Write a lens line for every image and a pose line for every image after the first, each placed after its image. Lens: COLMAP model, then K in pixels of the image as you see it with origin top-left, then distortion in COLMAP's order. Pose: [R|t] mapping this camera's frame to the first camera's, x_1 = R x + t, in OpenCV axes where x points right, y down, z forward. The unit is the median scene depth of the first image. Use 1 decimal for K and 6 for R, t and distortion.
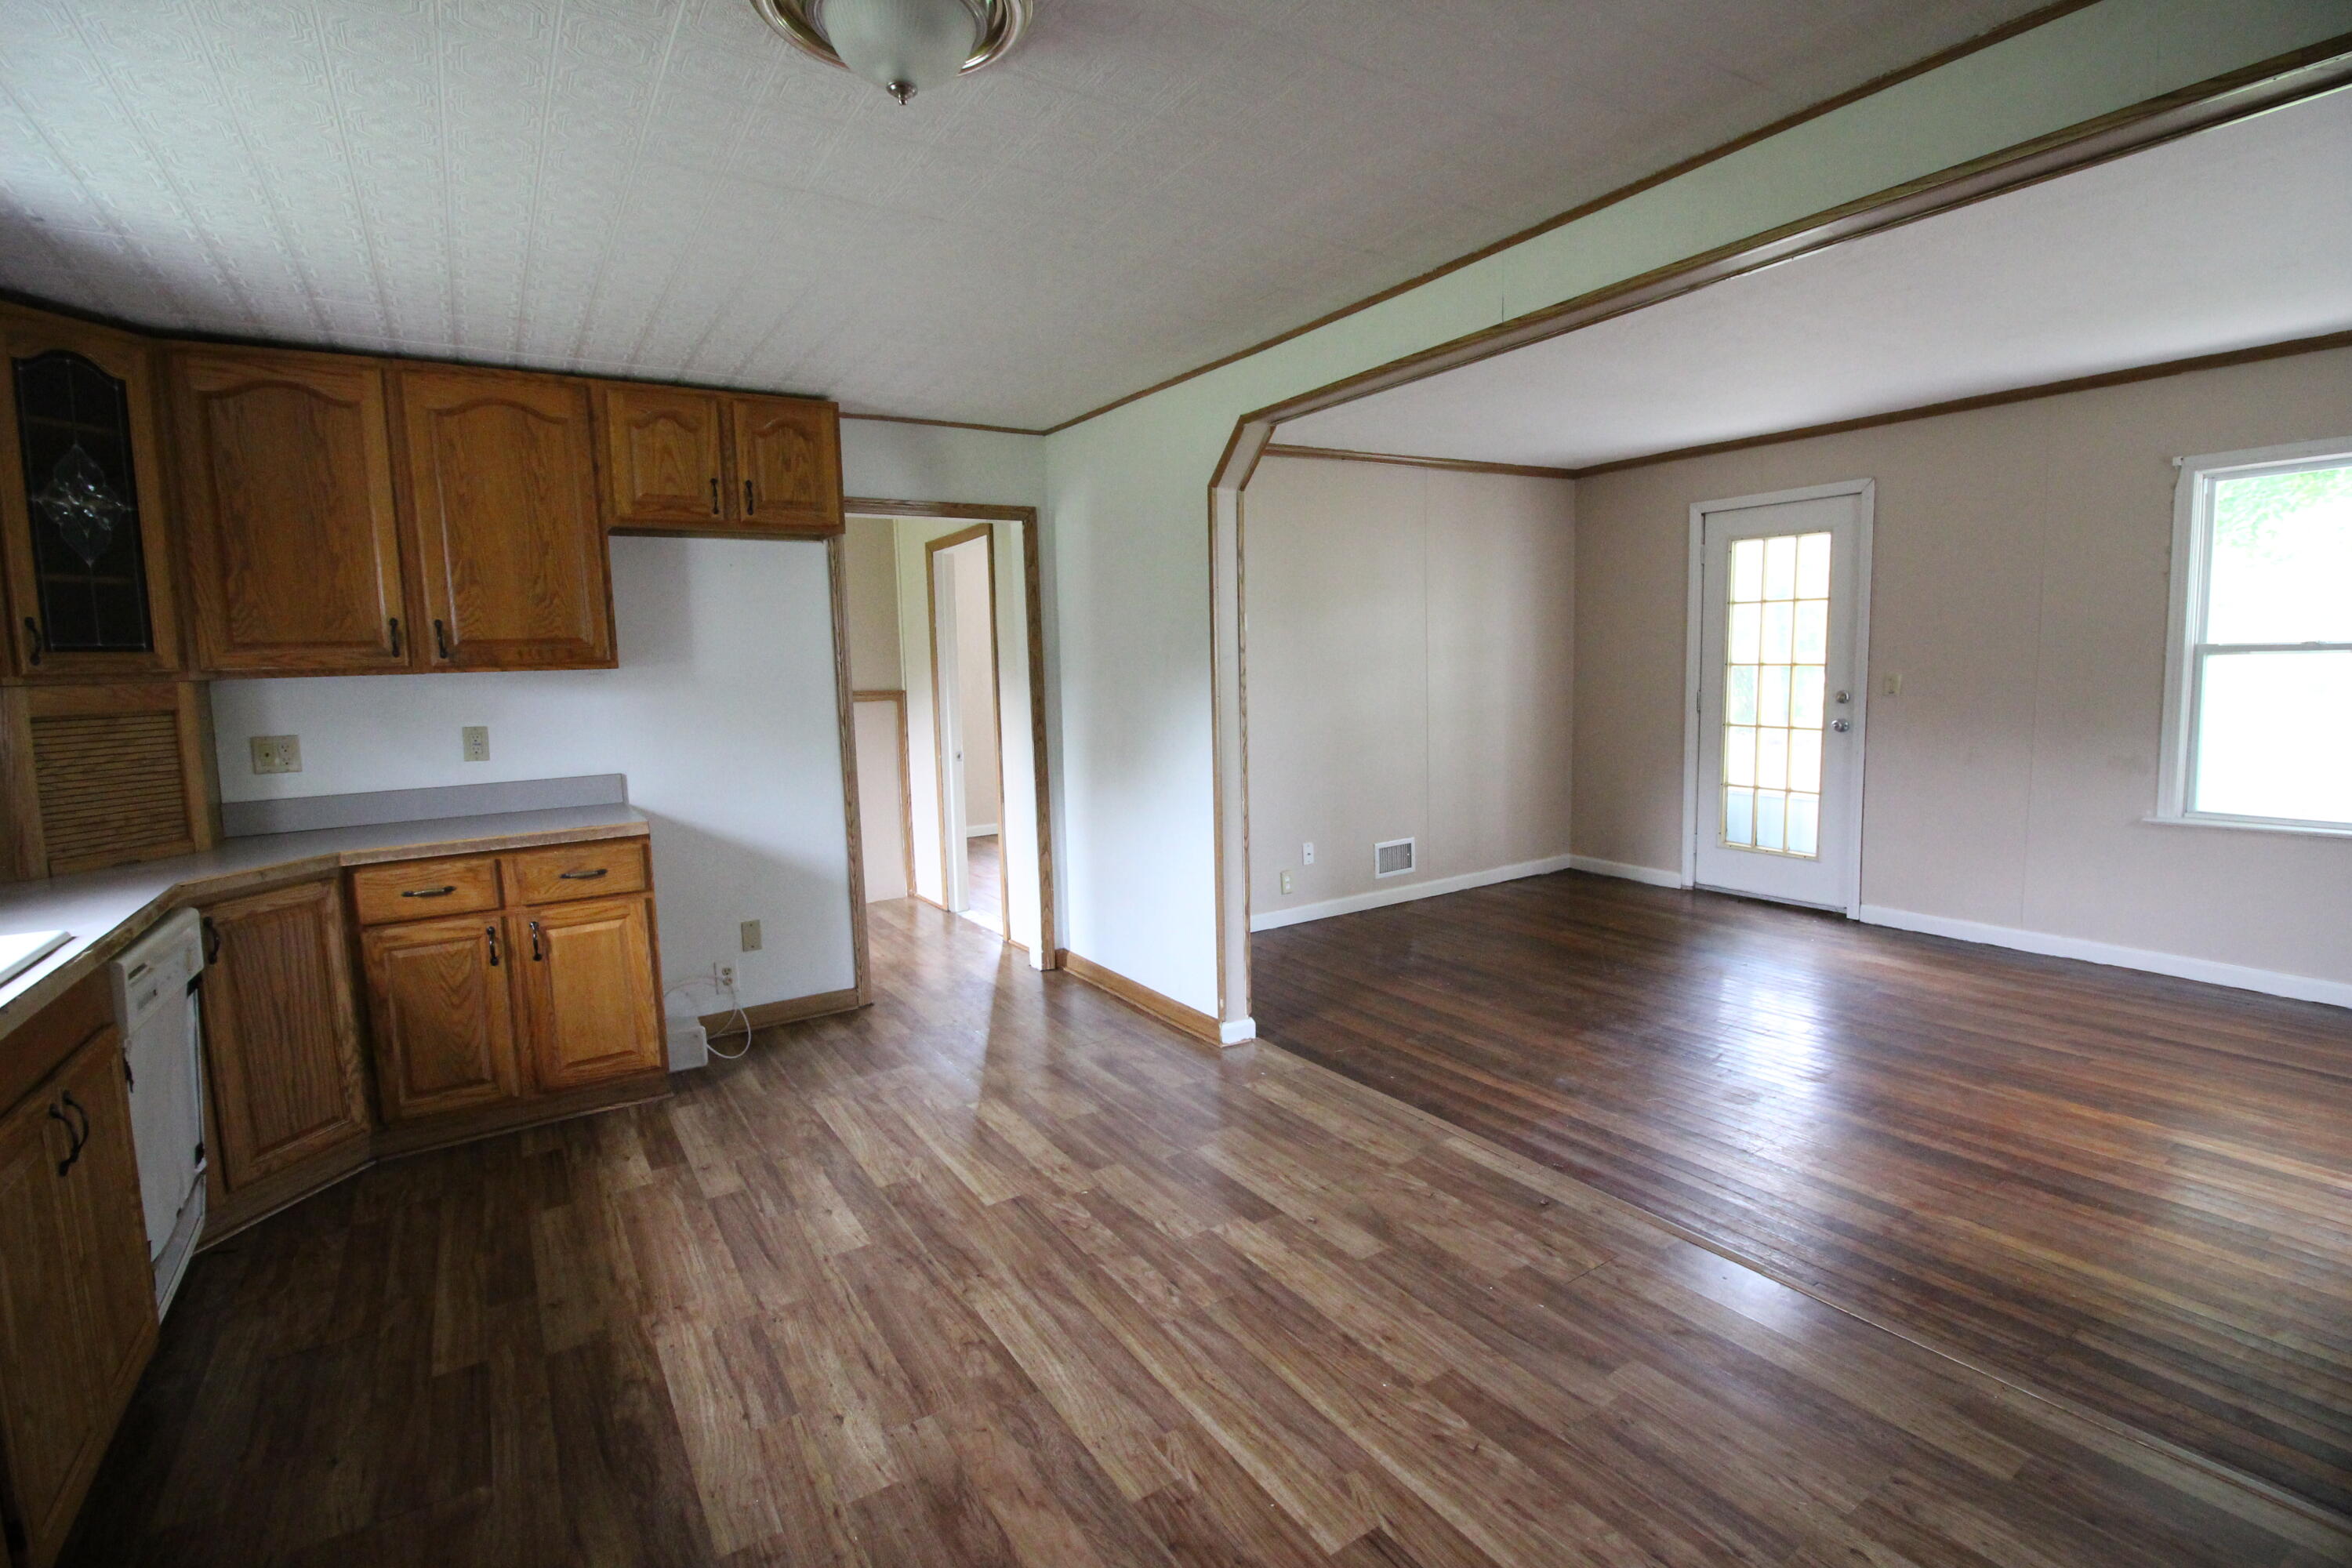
lens RADIAL K [[1083.5, 0, 1173.8], [0, 1083.5, 772.0], [0, 0, 1]] dist [0.001478, -0.015425]
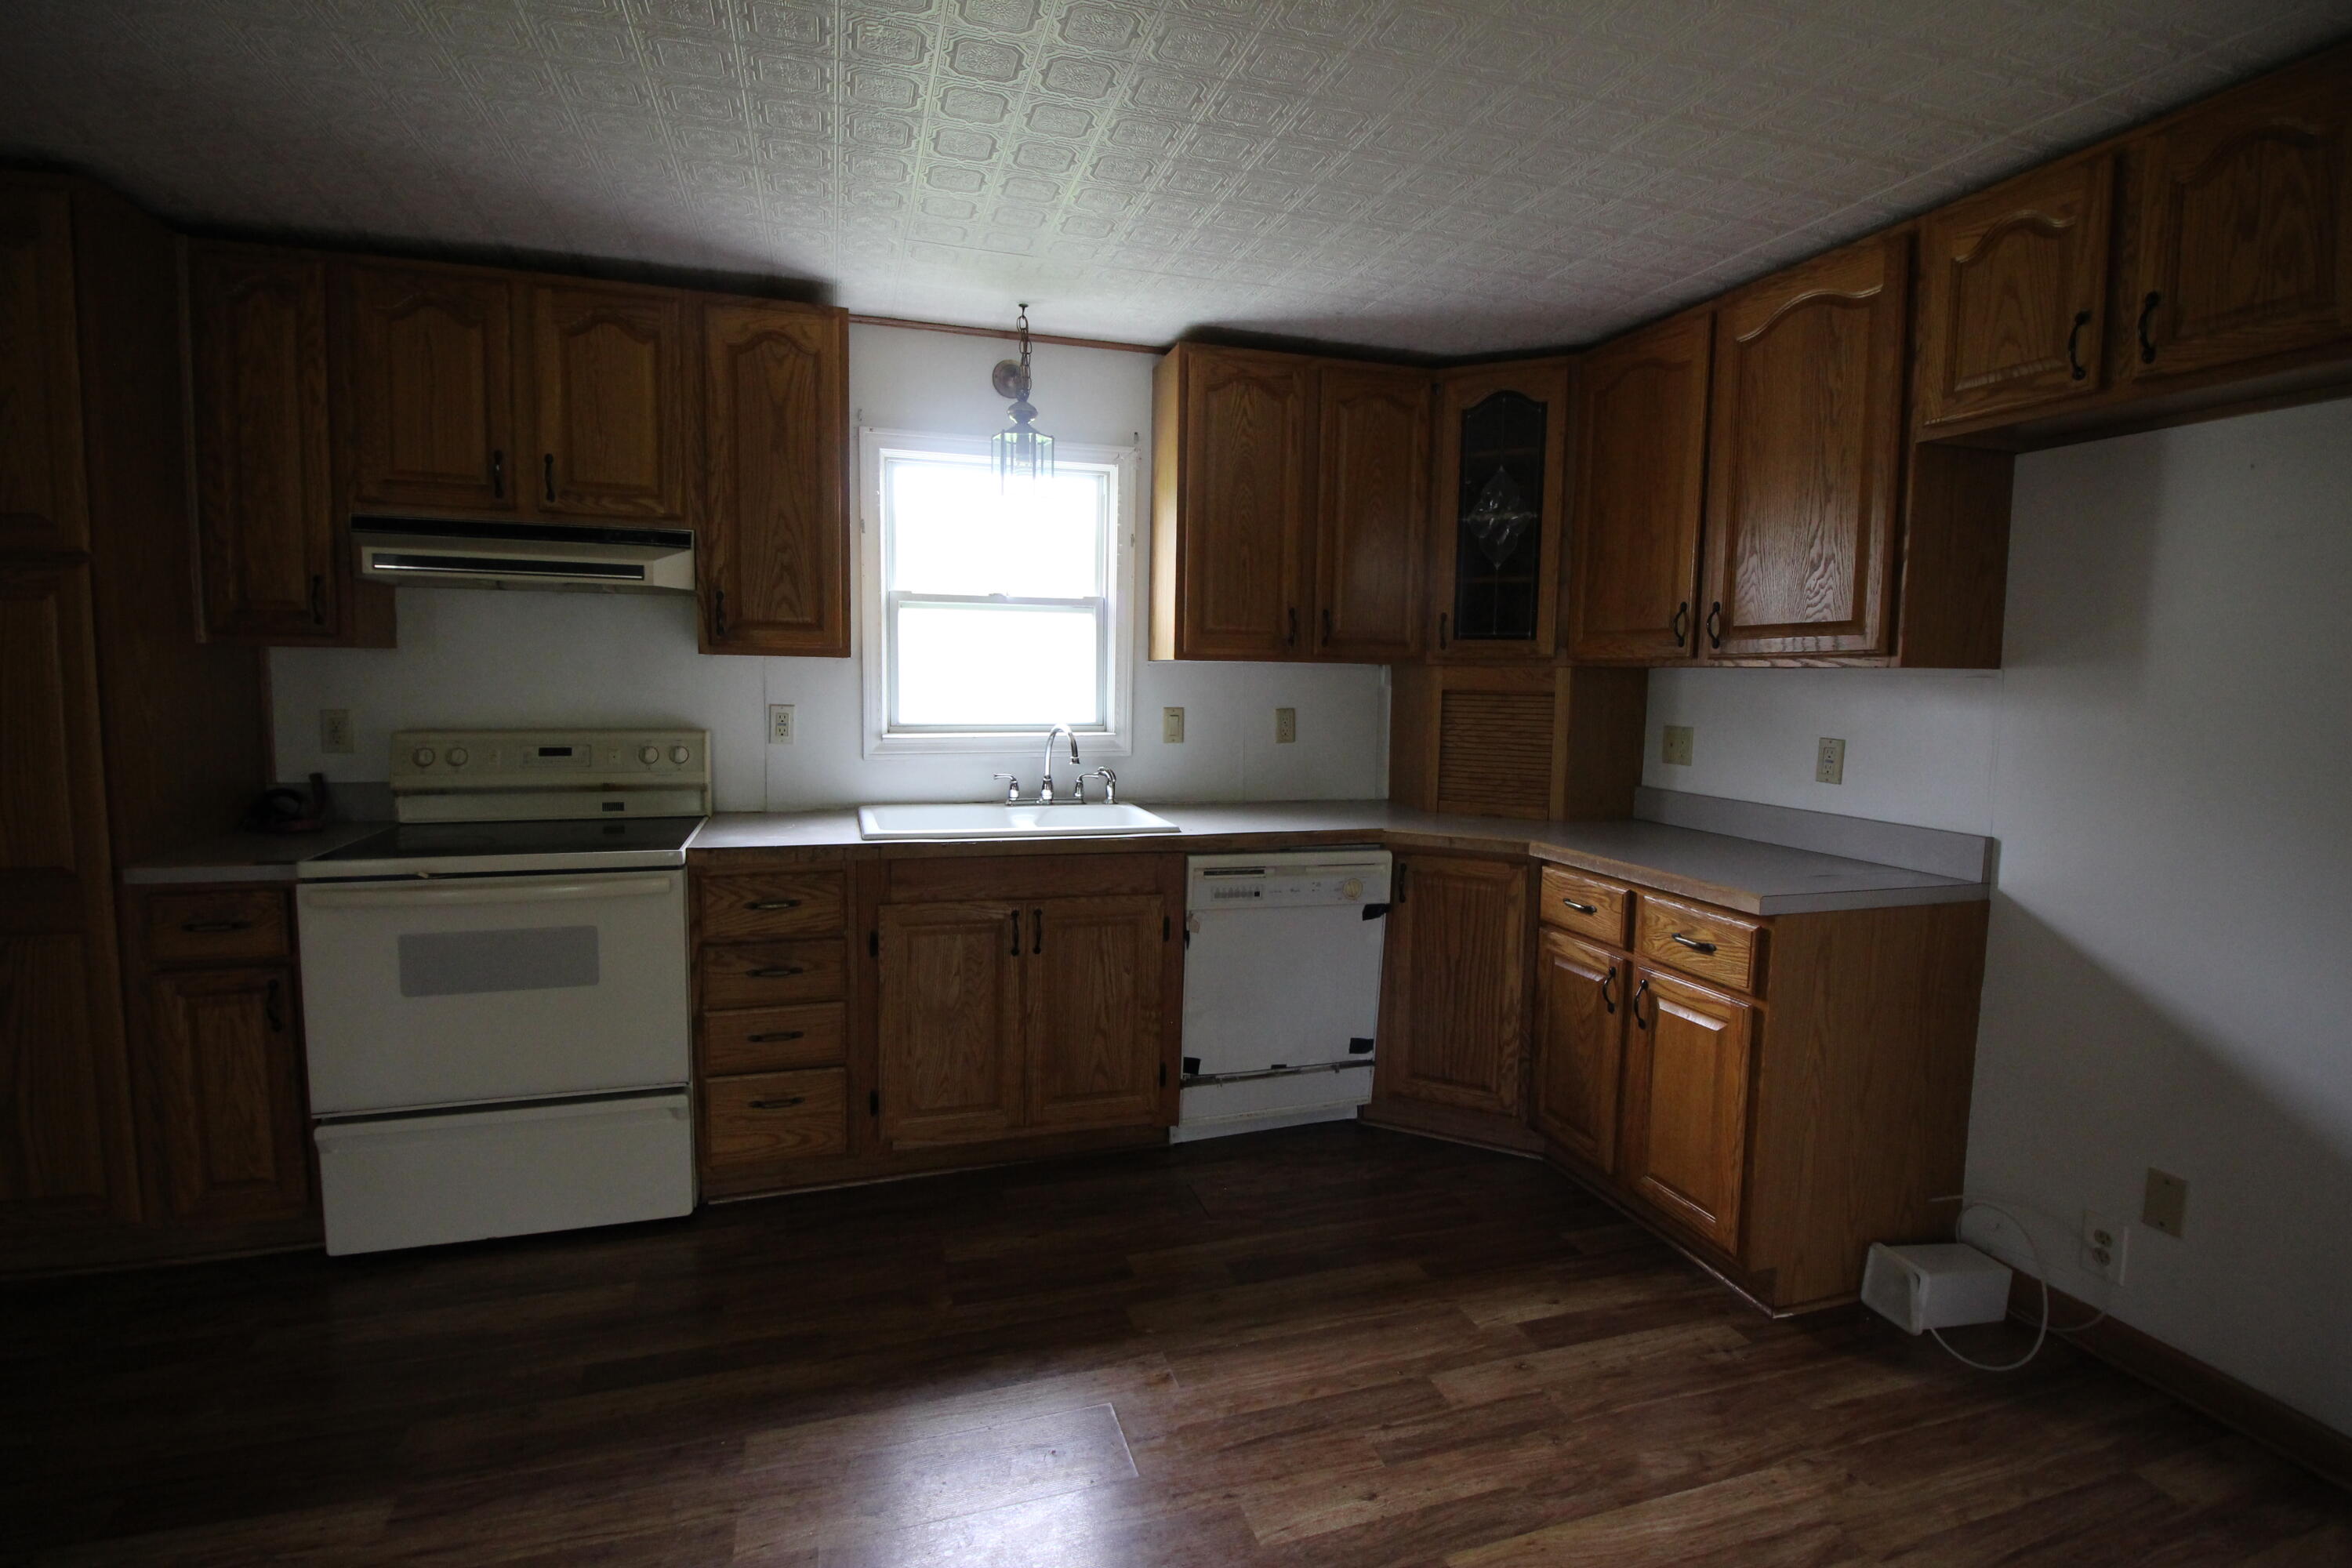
lens RADIAL K [[1083.5, 0, 1173.8], [0, 1083.5, 772.0], [0, 0, 1]] dist [0.001478, -0.015425]
pose [[-0.267856, 0.115106, -0.956558, 0.256079], [-0.106157, 0.983267, 0.148046, -0.097085], [0.957593, 0.141200, -0.251155, 0.881088]]
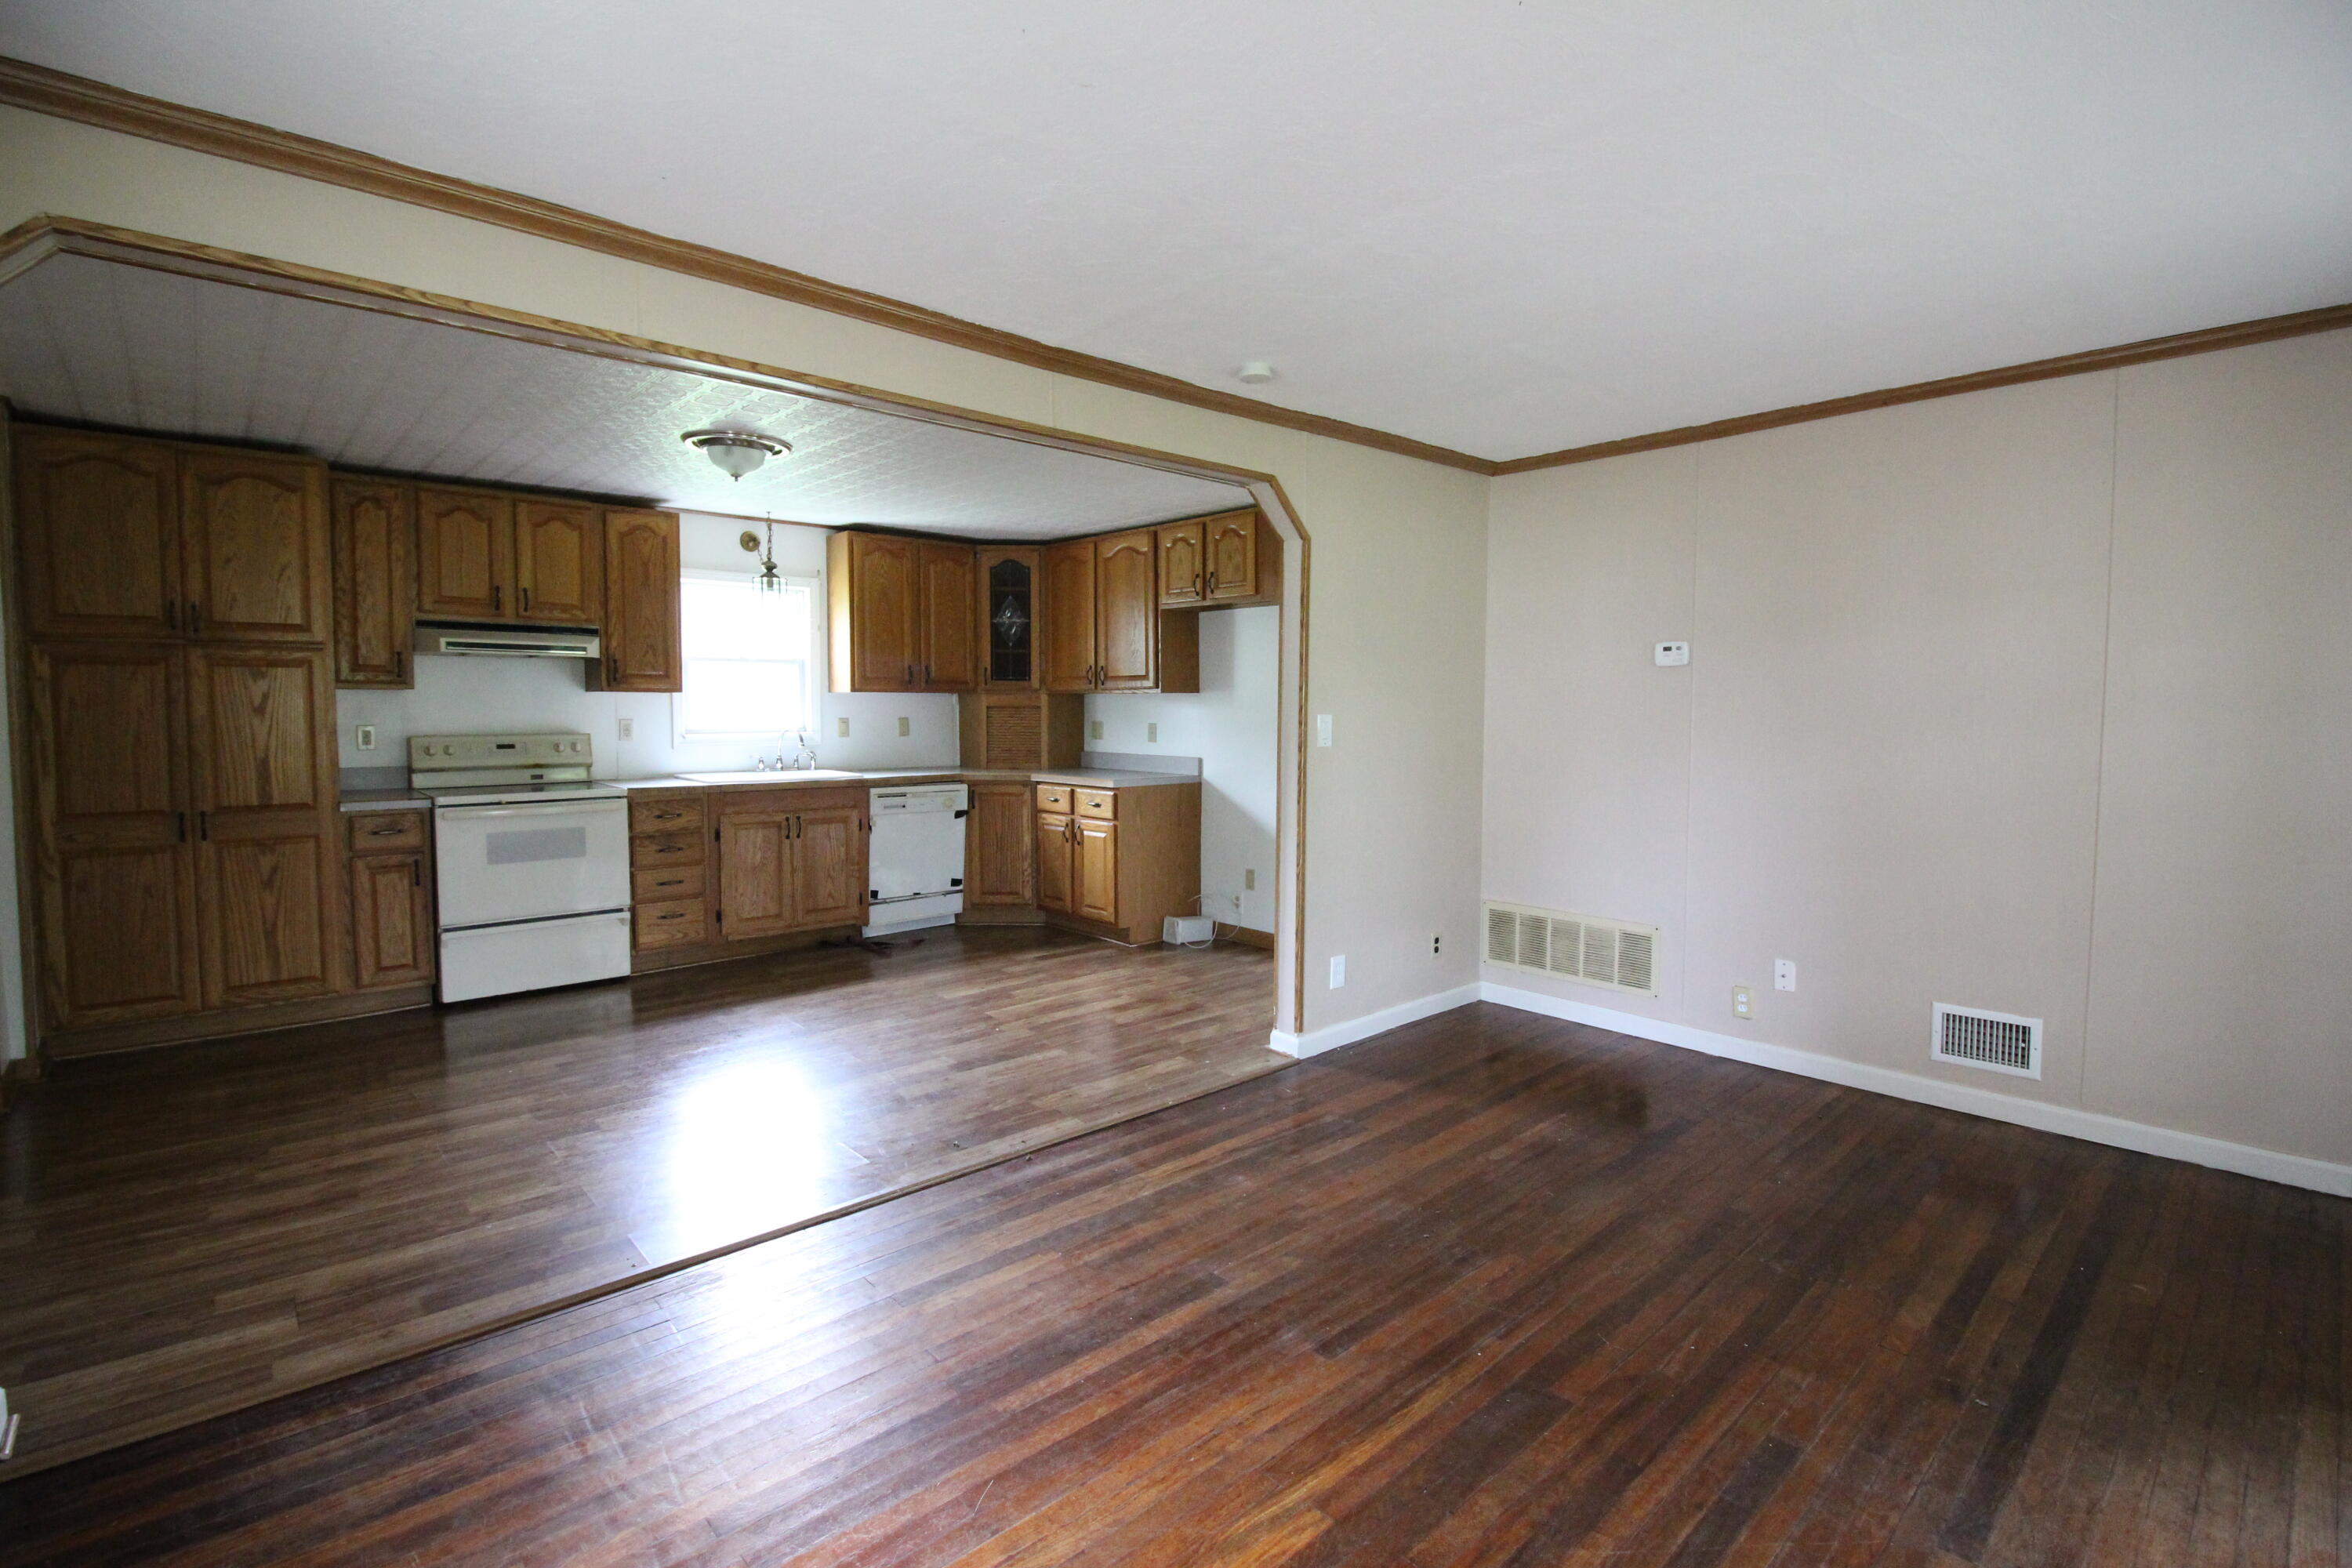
lens RADIAL K [[1083.5, 0, 1173.8], [0, 1083.5, 772.0], [0, 0, 1]] dist [0.001478, -0.015425]
pose [[0.157792, 0.093393, -0.983046, 1.350789], [-0.108555, 0.991124, 0.076736, -0.121989], [0.981487, 0.094607, 0.166529, 0.872698]]
